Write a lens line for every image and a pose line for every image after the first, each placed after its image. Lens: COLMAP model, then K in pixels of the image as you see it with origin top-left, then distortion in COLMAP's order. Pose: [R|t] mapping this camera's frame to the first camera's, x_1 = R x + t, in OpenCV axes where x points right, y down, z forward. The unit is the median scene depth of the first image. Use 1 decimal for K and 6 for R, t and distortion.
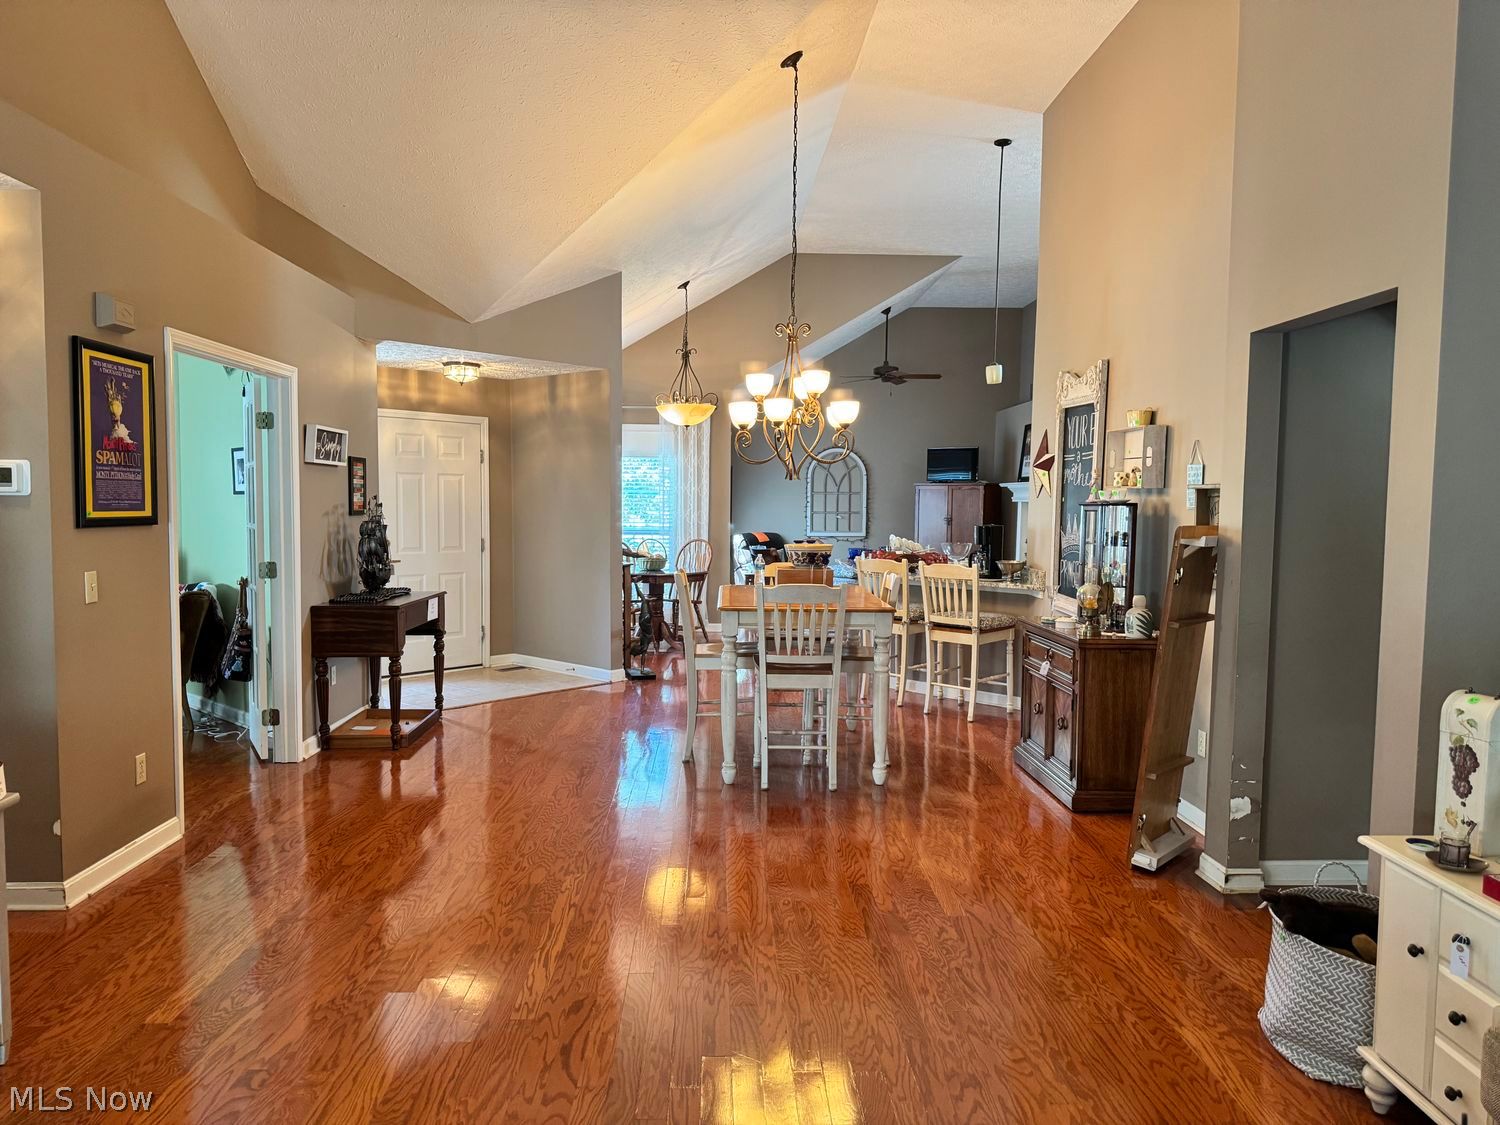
lens RADIAL K [[1031.7, 0, 750.0], [0, 1031.7, 562.5], [0, 0, 1]] dist [0.128128, -0.245410]
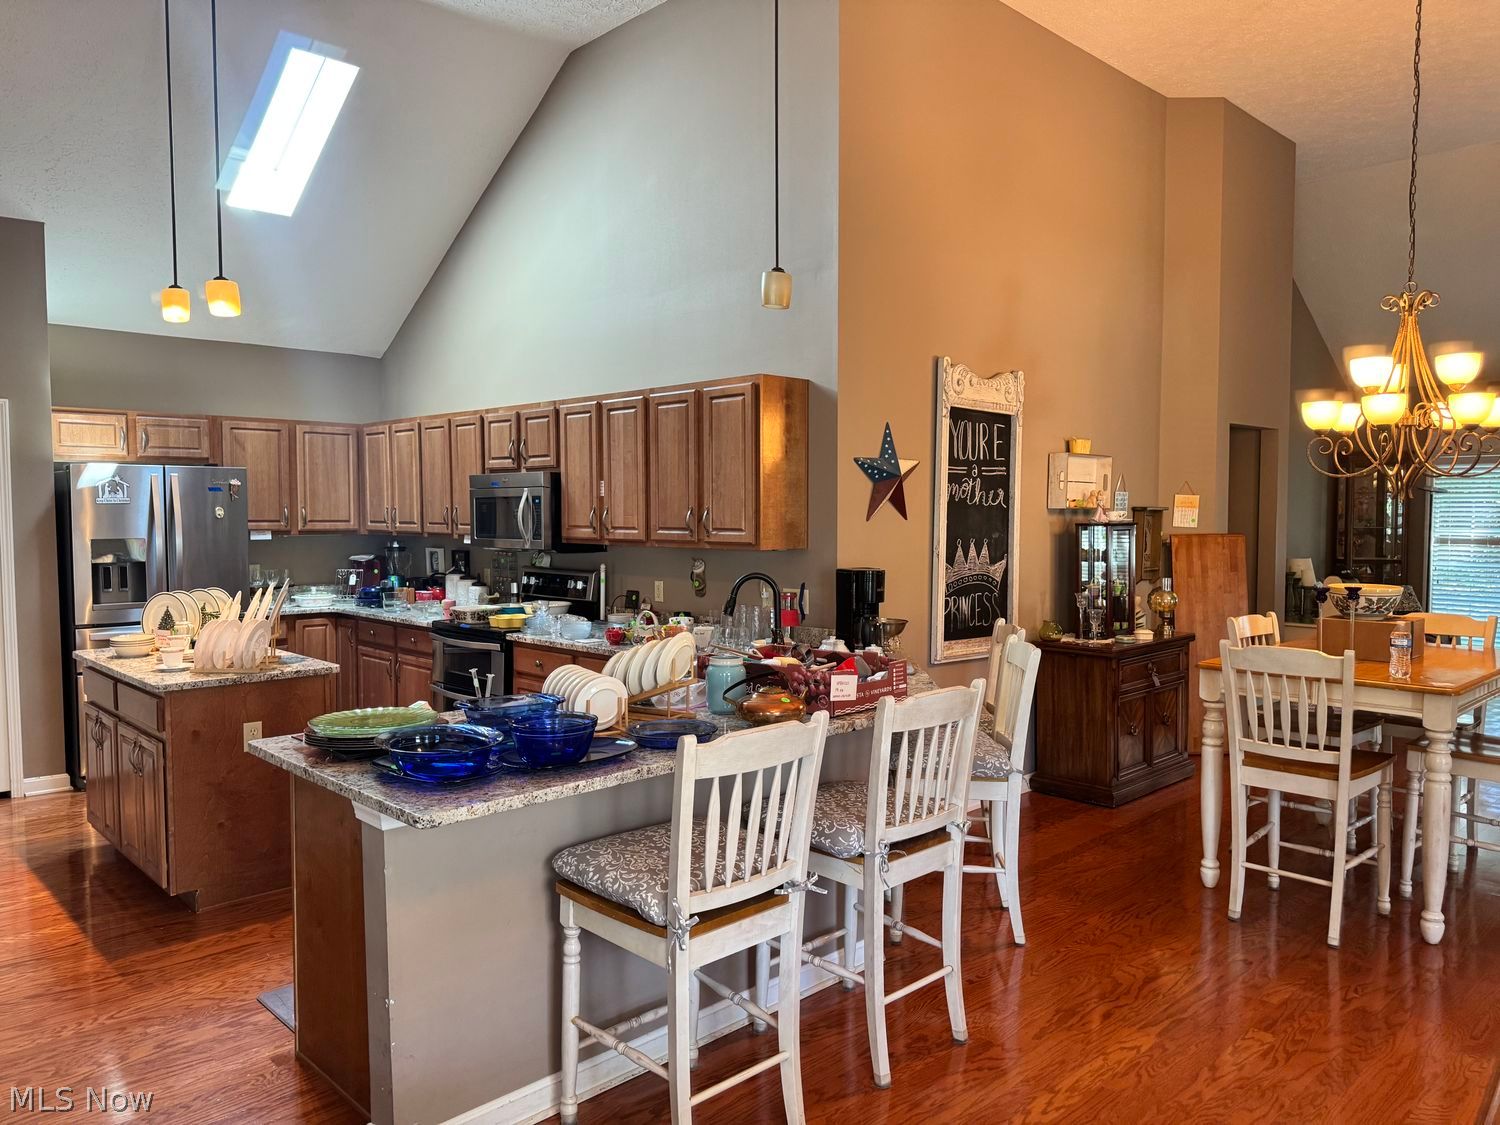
lens RADIAL K [[1042.0, 0, 750.0], [0, 1042.0, 562.5], [0, 0, 1]] dist [0.094175, -0.139430]
pose [[-0.665968, -0.046297, 0.744543, -0.140471], [0.039421, 0.994494, 0.097100, -0.086226], [-0.744938, 0.094016, -0.660476, 1.262470]]
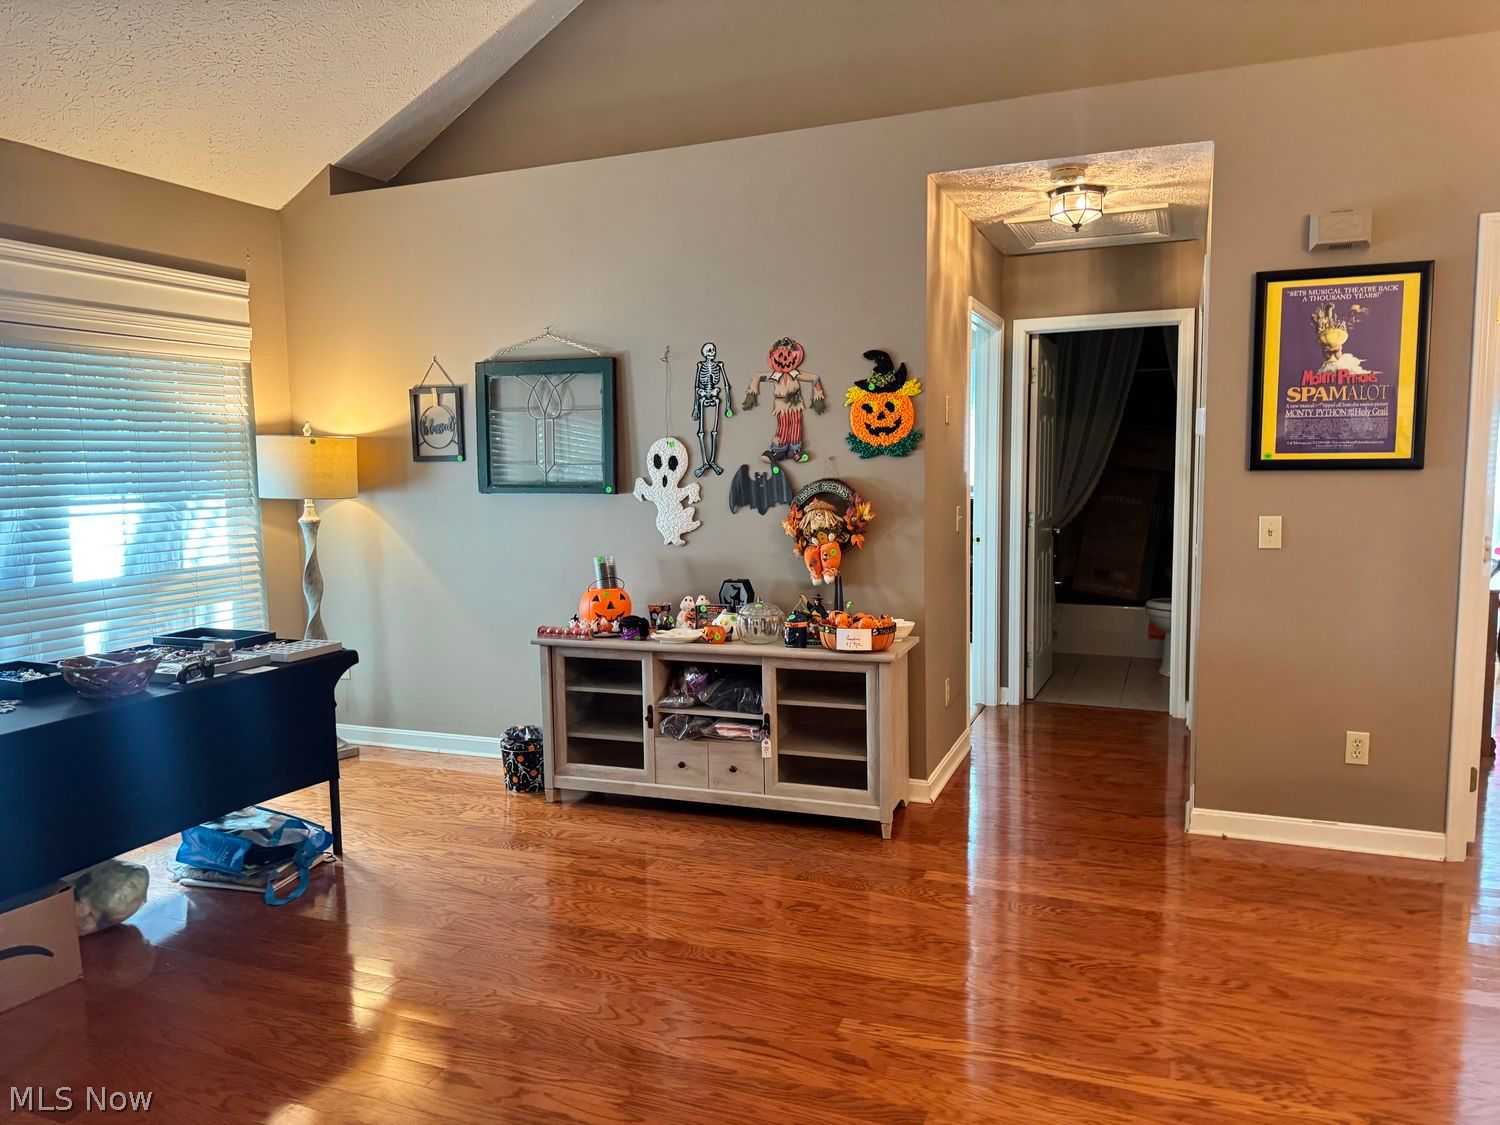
lens RADIAL K [[1042.0, 0, 750.0], [0, 1042.0, 562.5], [0, 0, 1]] dist [0.094175, -0.139430]
pose [[-0.404751, 0.086753, -0.910303, 0.204010], [-0.043626, 0.992524, 0.113986, -0.017491], [0.913386, 0.085849, -0.397940, 0.426099]]
